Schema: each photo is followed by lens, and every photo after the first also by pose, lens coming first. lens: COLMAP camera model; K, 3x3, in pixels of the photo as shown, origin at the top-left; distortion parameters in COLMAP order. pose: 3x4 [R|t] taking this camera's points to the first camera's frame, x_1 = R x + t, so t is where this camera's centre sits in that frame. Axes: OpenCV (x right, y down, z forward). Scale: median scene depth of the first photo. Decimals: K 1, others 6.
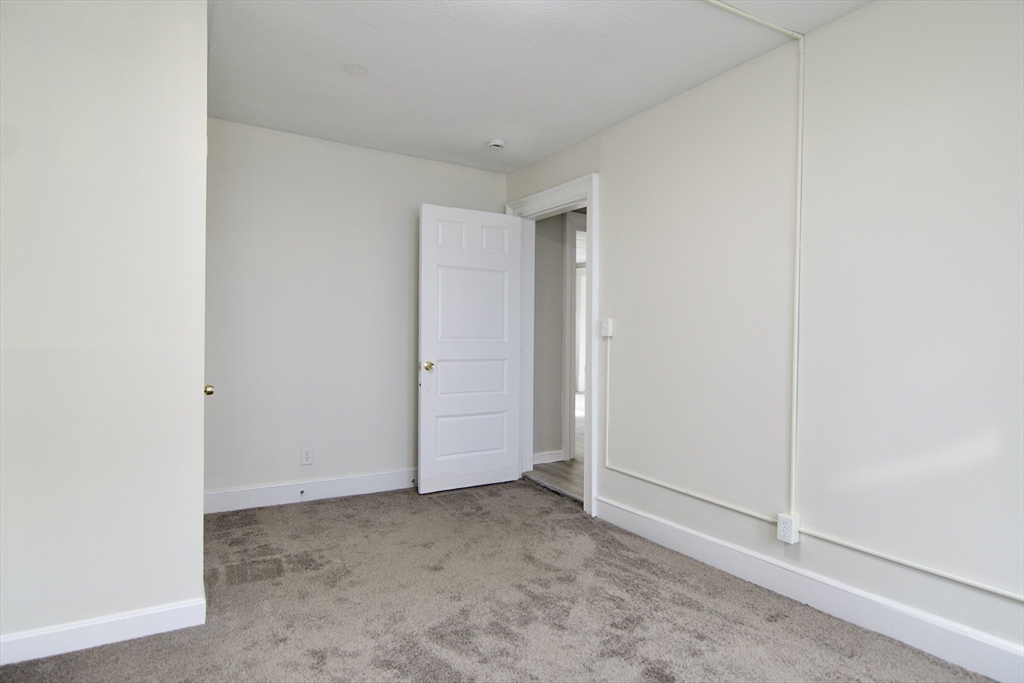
lens RADIAL K [[564.0, 0, 517.5], [0, 564.0, 341.3], [0, 0, 1]] dist [0.003614, -0.017307]
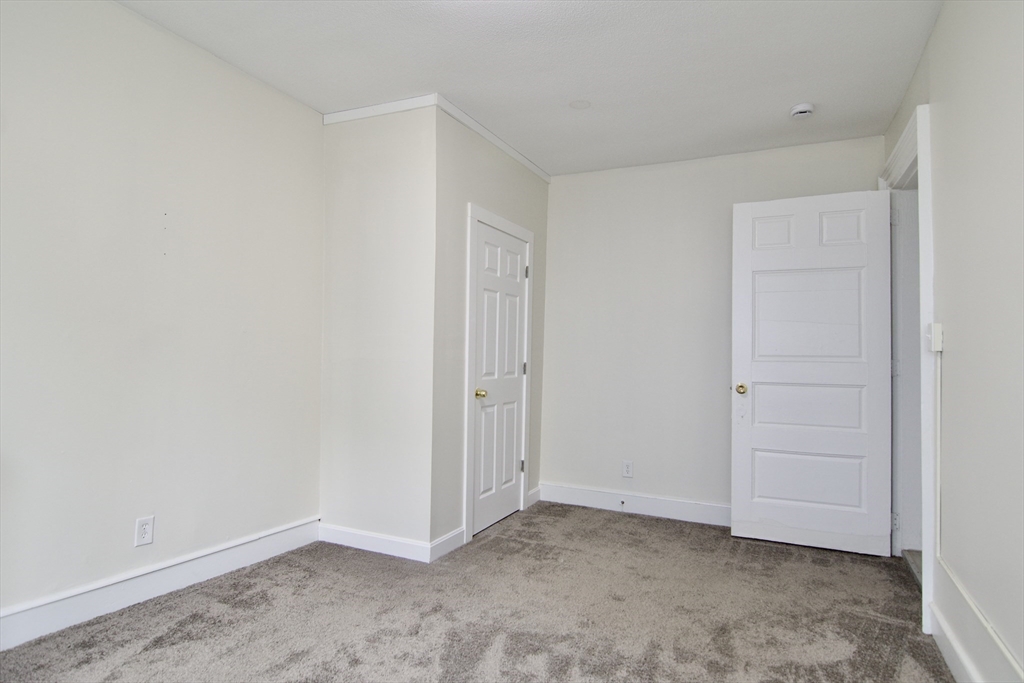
lens RADIAL K [[586.5, 0, 512.0], [0, 586.5, 341.5], [0, 0, 1]] dist [0.003886, -0.025329]
pose [[0.530874, -0.023386, -0.847128, 0.477173], [-0.015671, 0.999177, -0.037404, 0.012357], [0.847306, 0.033132, 0.530071, 0.254253]]
